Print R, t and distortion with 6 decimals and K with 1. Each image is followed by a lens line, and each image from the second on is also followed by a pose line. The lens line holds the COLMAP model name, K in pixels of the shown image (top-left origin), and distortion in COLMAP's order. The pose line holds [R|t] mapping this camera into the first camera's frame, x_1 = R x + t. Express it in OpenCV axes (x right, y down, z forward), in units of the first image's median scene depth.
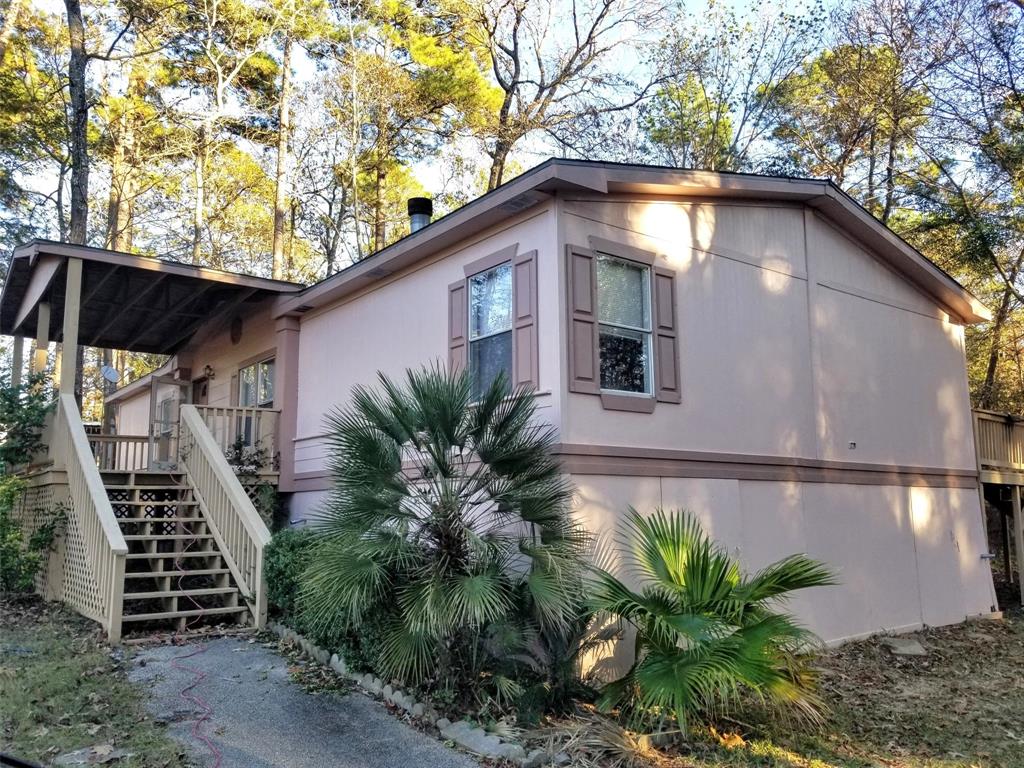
lens RADIAL K [[814.8, 0, 506.3], [0, 814.8, 380.9], [0, 0, 1]] dist [0.059678, -0.090878]
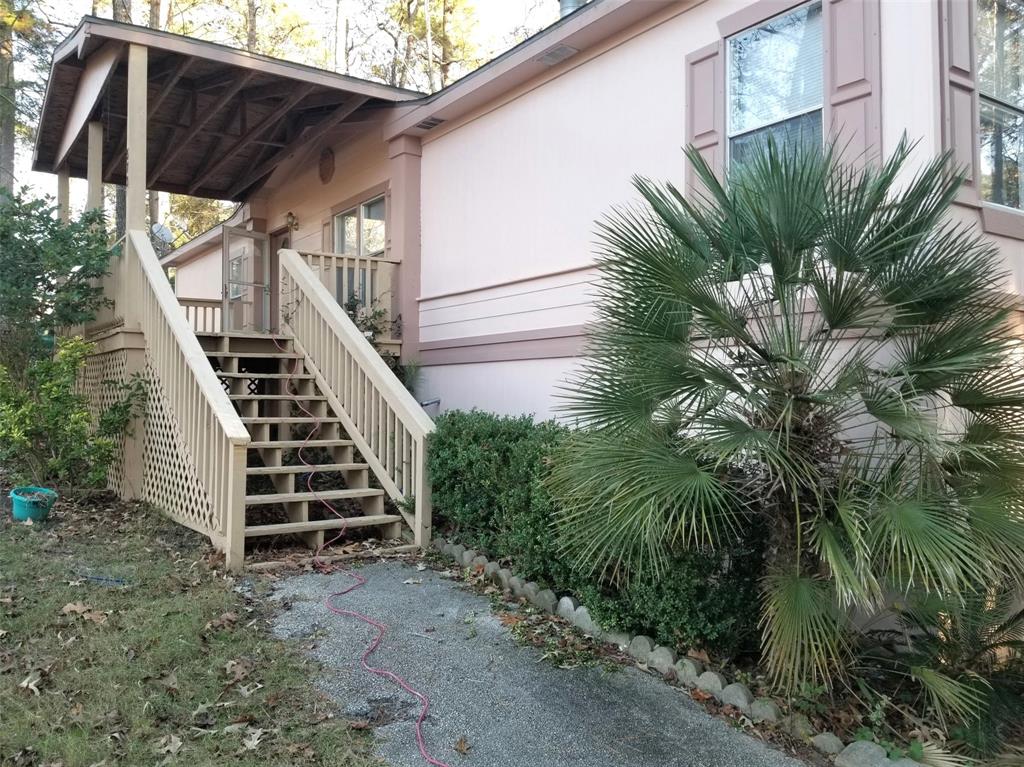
lens RADIAL K [[877.4, 0, 505.8], [0, 877.4, 358.2], [0, 0, 1]] dist [0.148244, -0.312596]
pose [[0.997540, 0.009206, -0.069496, -0.158925], [-0.001260, 0.993535, 0.113518, 0.044235], [0.070092, -0.113151, 0.991102, 0.231739]]
